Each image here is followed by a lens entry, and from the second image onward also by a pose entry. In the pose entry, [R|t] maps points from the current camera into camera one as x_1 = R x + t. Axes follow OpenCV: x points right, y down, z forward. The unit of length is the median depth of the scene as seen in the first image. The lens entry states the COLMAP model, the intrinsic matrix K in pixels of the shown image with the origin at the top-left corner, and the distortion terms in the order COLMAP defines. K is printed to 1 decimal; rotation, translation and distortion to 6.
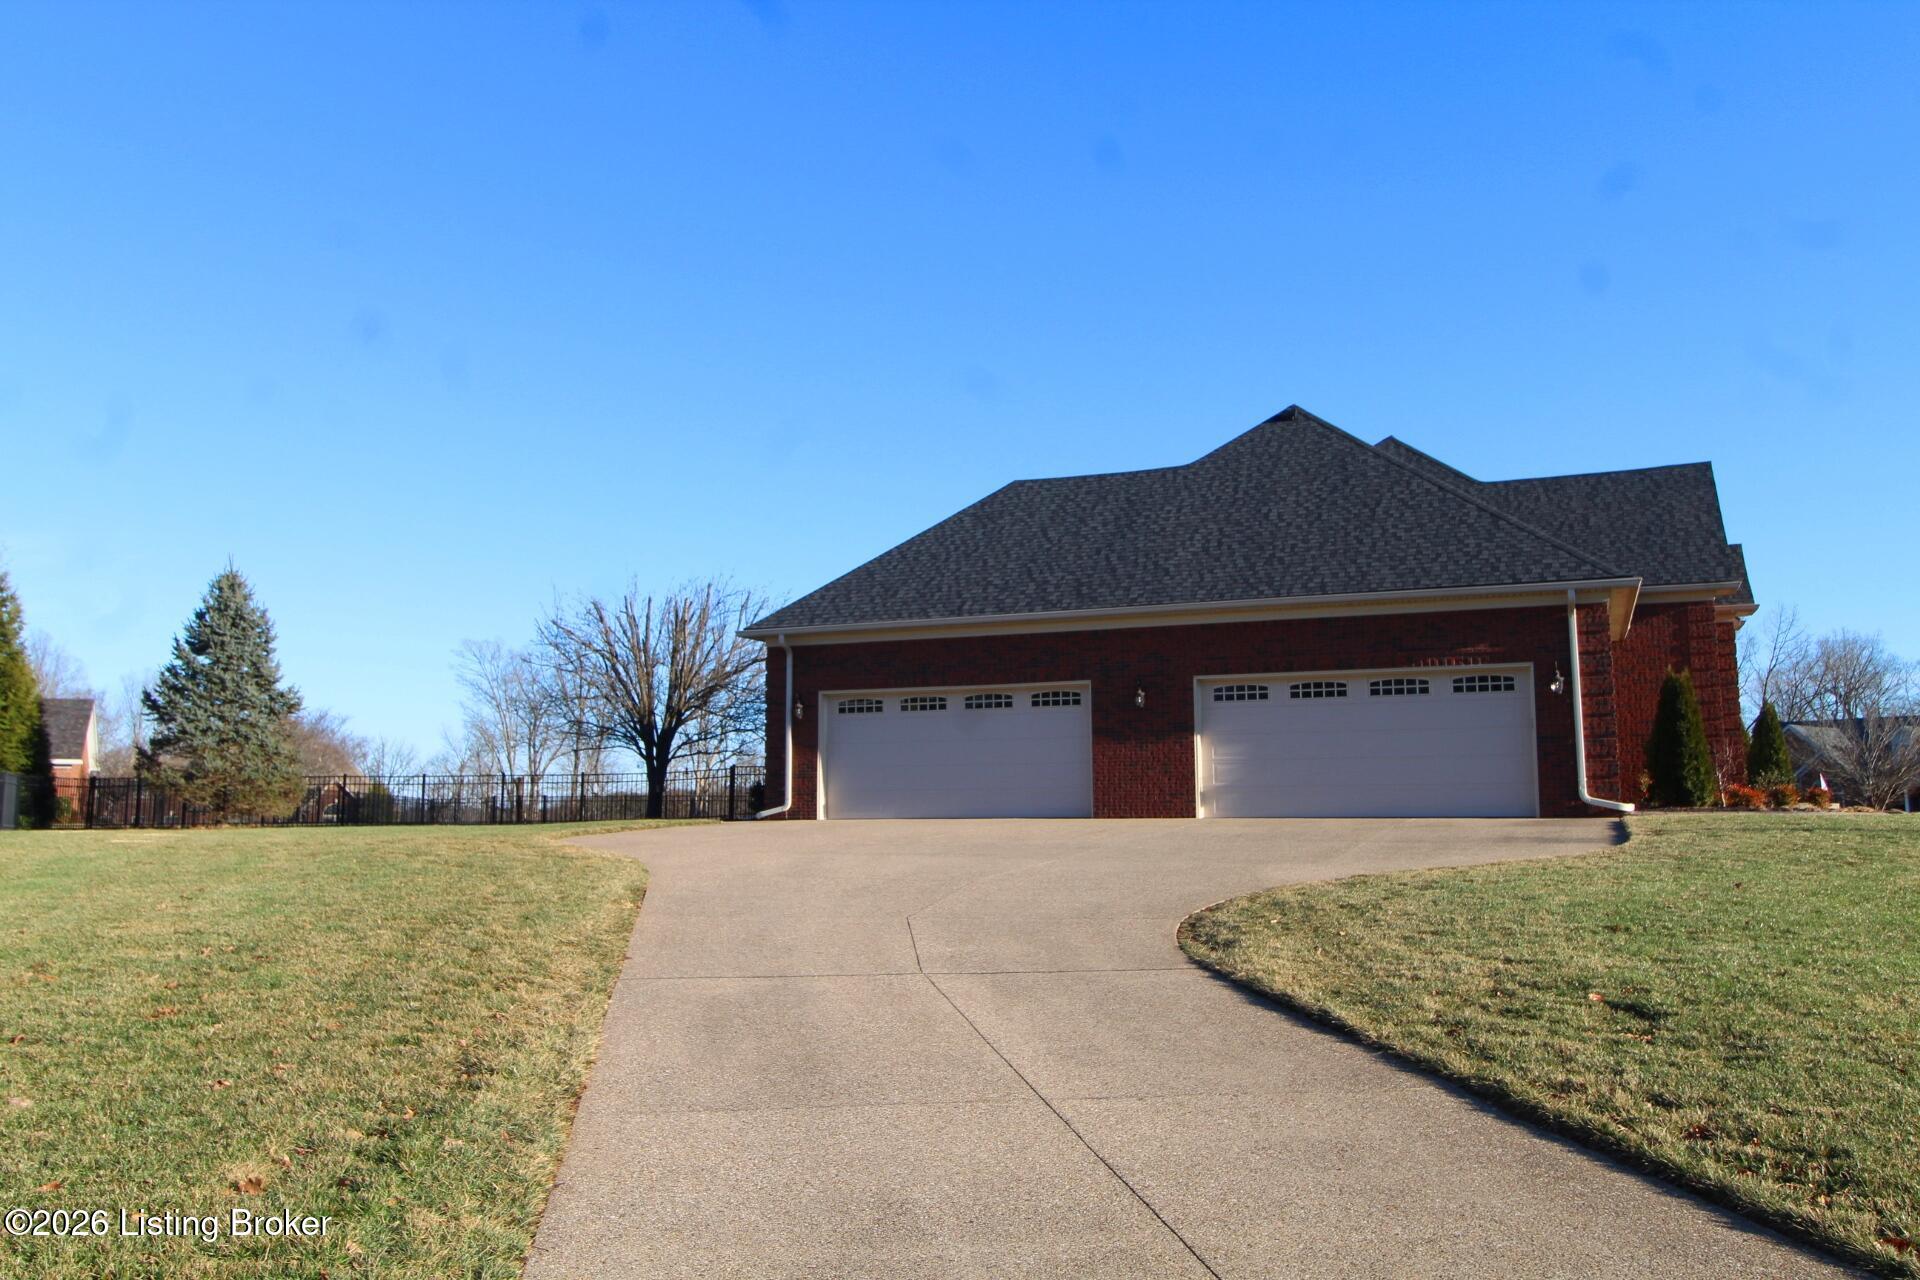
lens RADIAL K [[1525.7, 0, 960.0], [0, 1525.7, 640.0], [0, 0, 1]] dist [0.004682, -0.000781]
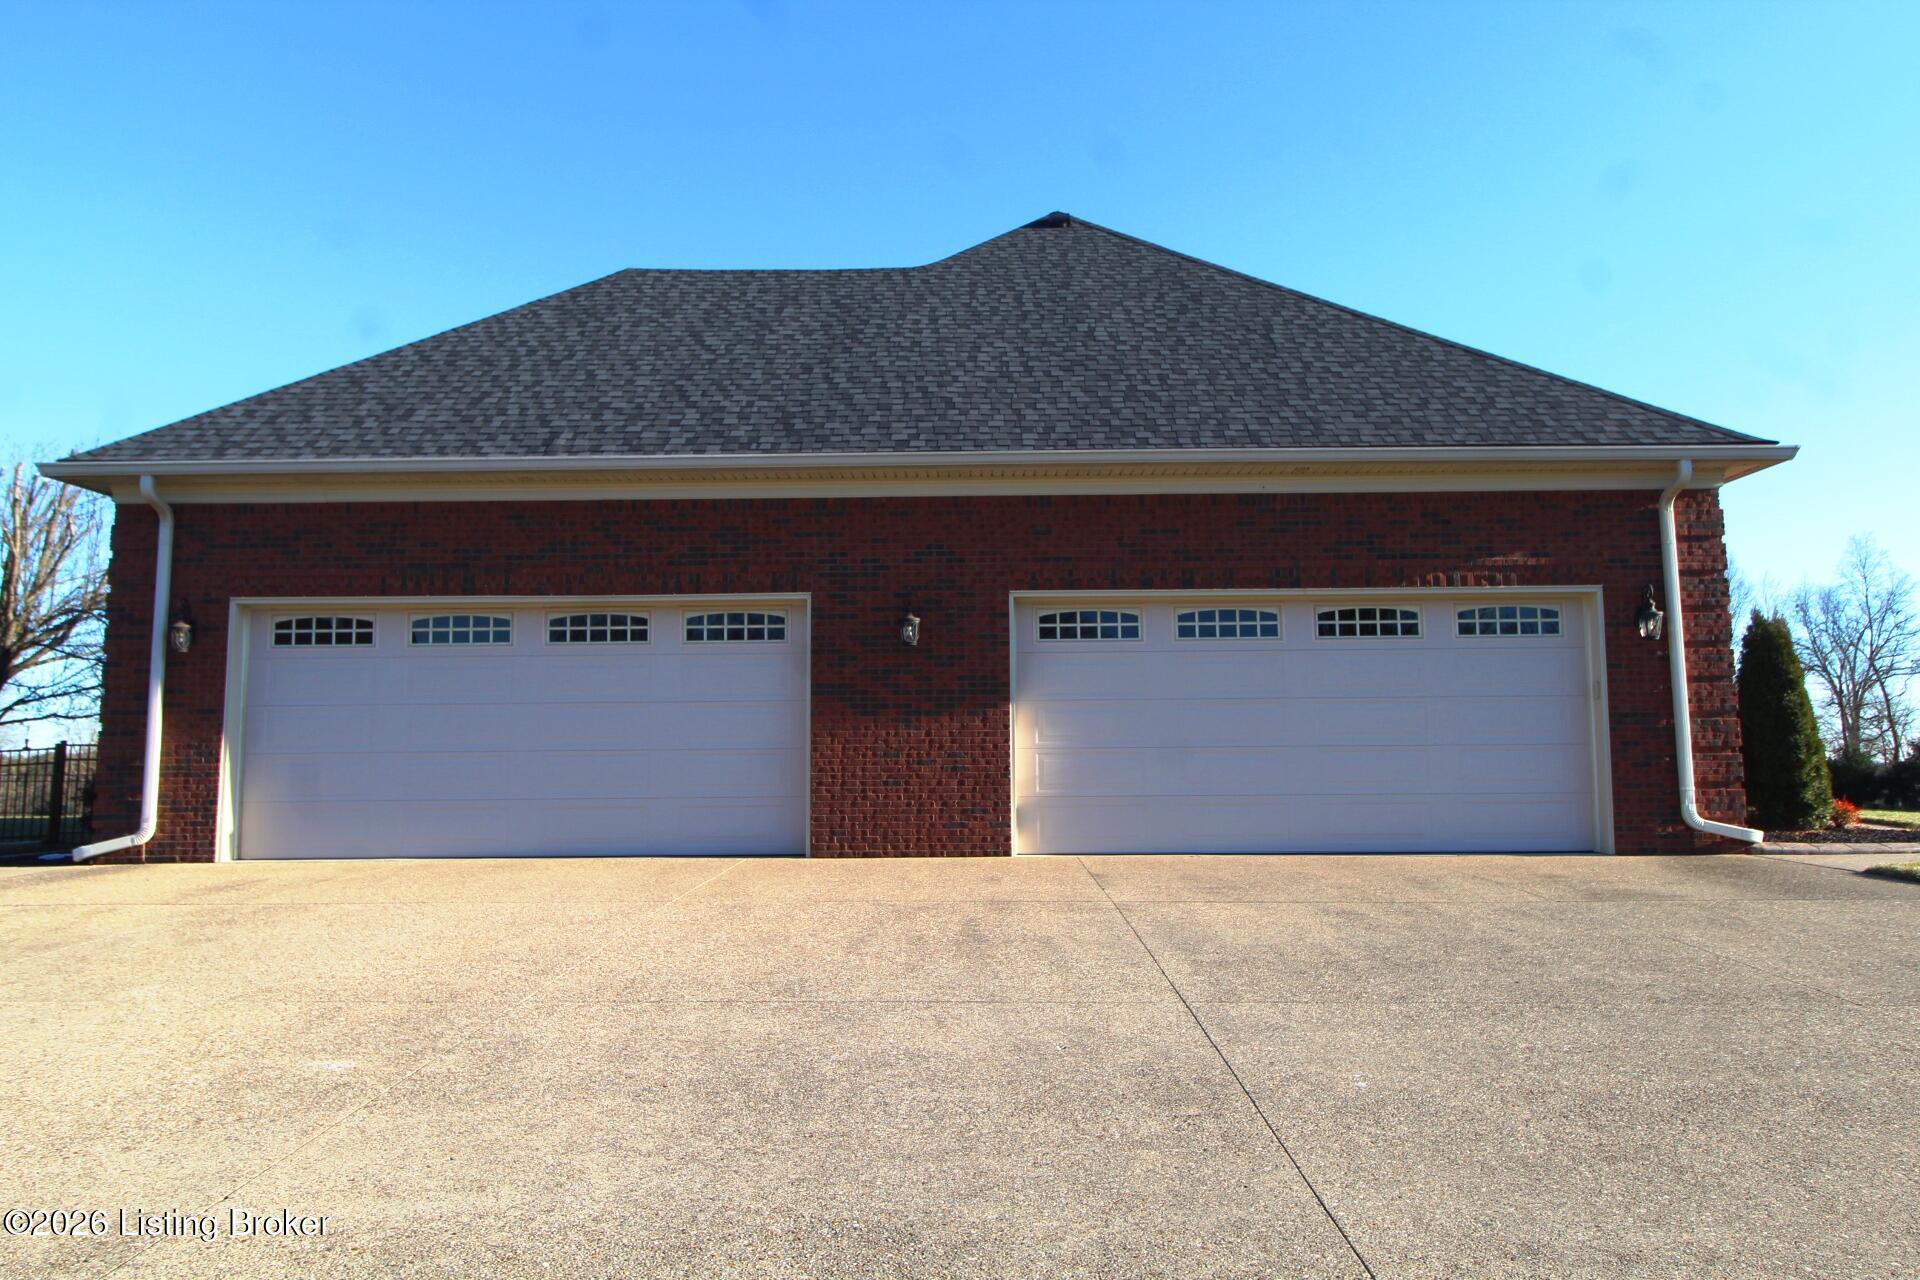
lens RADIAL K [[1323.1, 0, 960.0], [0, 1323.1, 640.0], [0, 0, 1]] dist [0.007466, 0.001797]
pose [[0.930617, 0.034789, 0.364338, -0.030777], [-0.039668, 0.999195, 0.005917, 0.036721], [-0.363839, -0.019959, 0.931248, 0.540047]]
